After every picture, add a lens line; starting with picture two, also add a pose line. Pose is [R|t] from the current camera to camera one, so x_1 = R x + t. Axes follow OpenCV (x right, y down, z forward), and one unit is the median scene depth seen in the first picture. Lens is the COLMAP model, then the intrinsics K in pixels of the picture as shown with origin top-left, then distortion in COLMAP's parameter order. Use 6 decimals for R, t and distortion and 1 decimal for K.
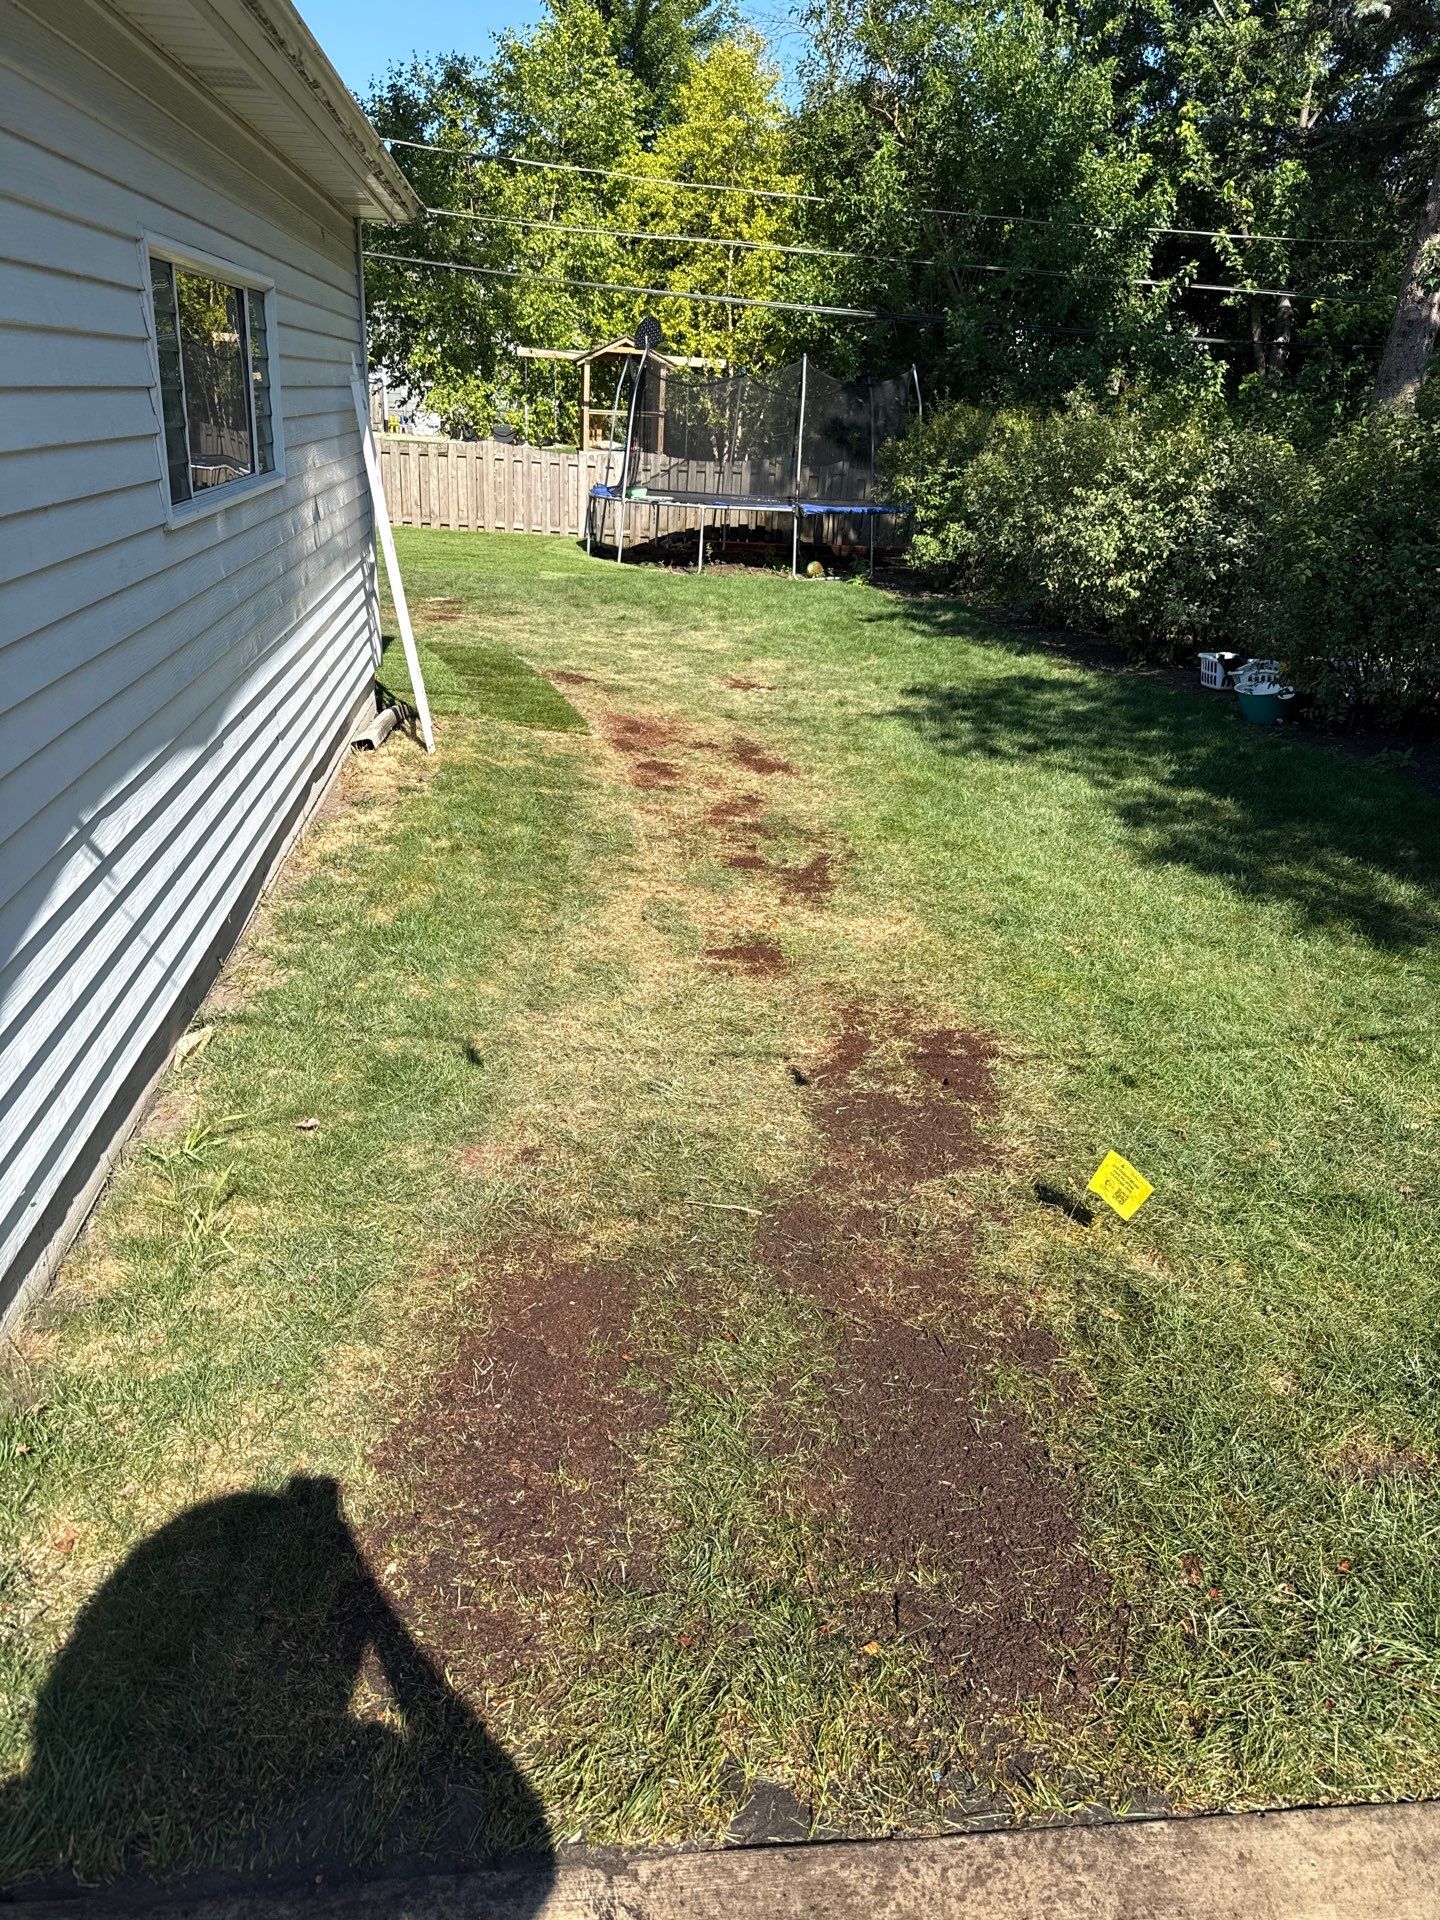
lens RADIAL K [[1305.8, 0, 720.0], [0, 1305.8, 960.0], [0, 0, 1]] dist [-0.003553, -0.003371]
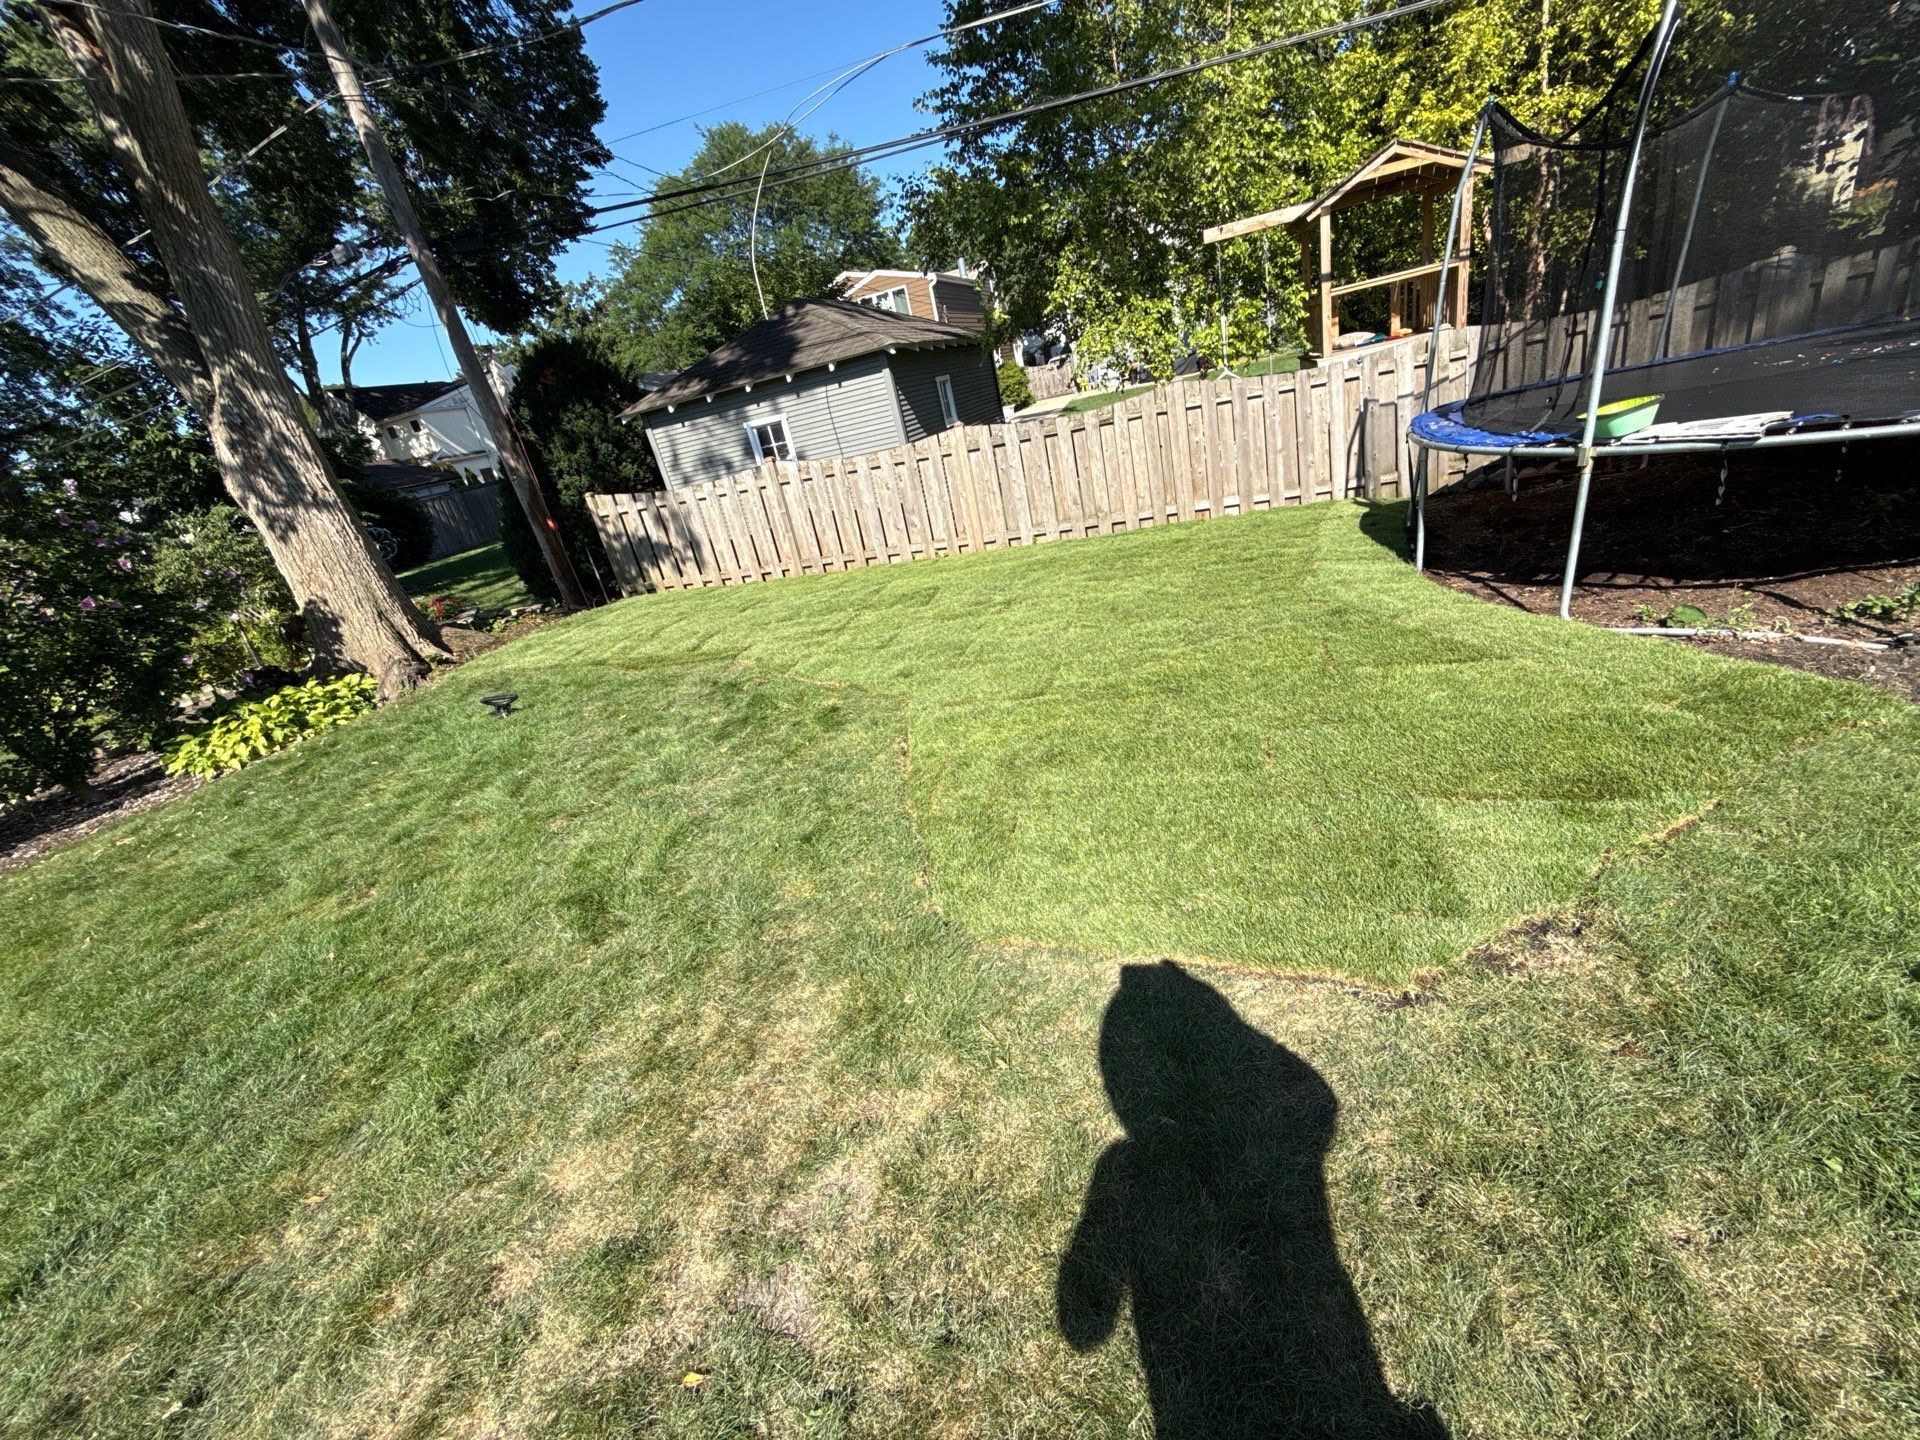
lens RADIAL K [[765.8, 0, 960.0], [0, 765.8, 720.0], [0, 0, 1]] dist [-0.000697, -0.000092]
pose [[0.893935, -0.070671, -0.442591, -0.110544], [0.087336, 0.996028, 0.017357, -0.235066], [0.439606, -0.054170, 0.896556, 0.575162]]
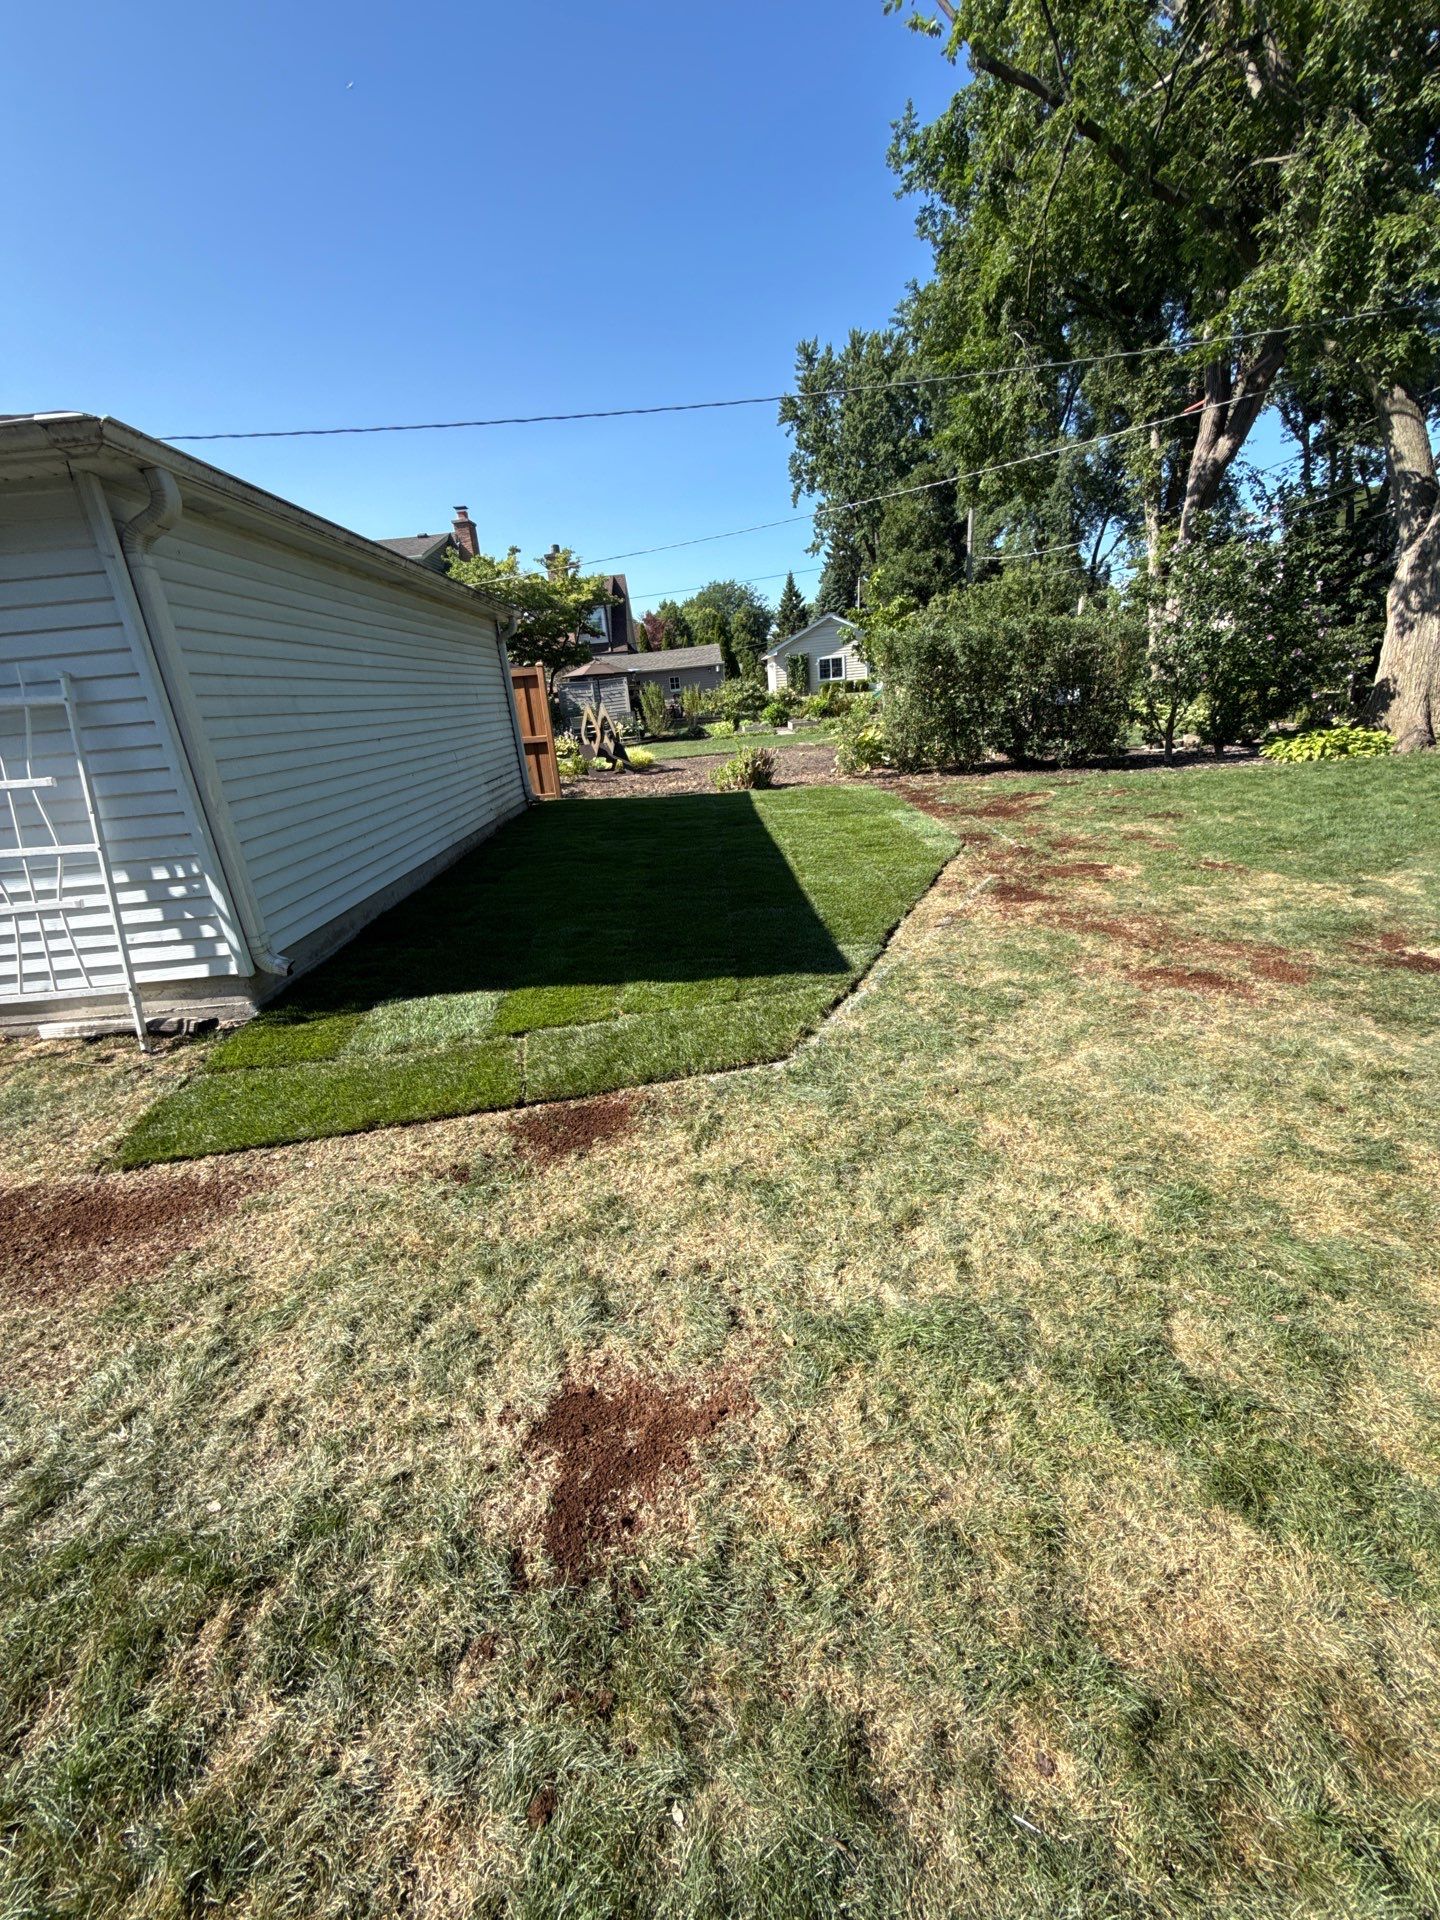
lens RADIAL K [[765.8, 0, 720.0], [0, 765.8, 960.0], [0, 0, 1]] dist [-0.000697, -0.000092]
pose [[-0.097854, 0.295197, -0.950412, 0.068199], [-0.317676, 0.895769, 0.310933, -0.157485], [0.943136, 0.332349, 0.006123, 0.399030]]
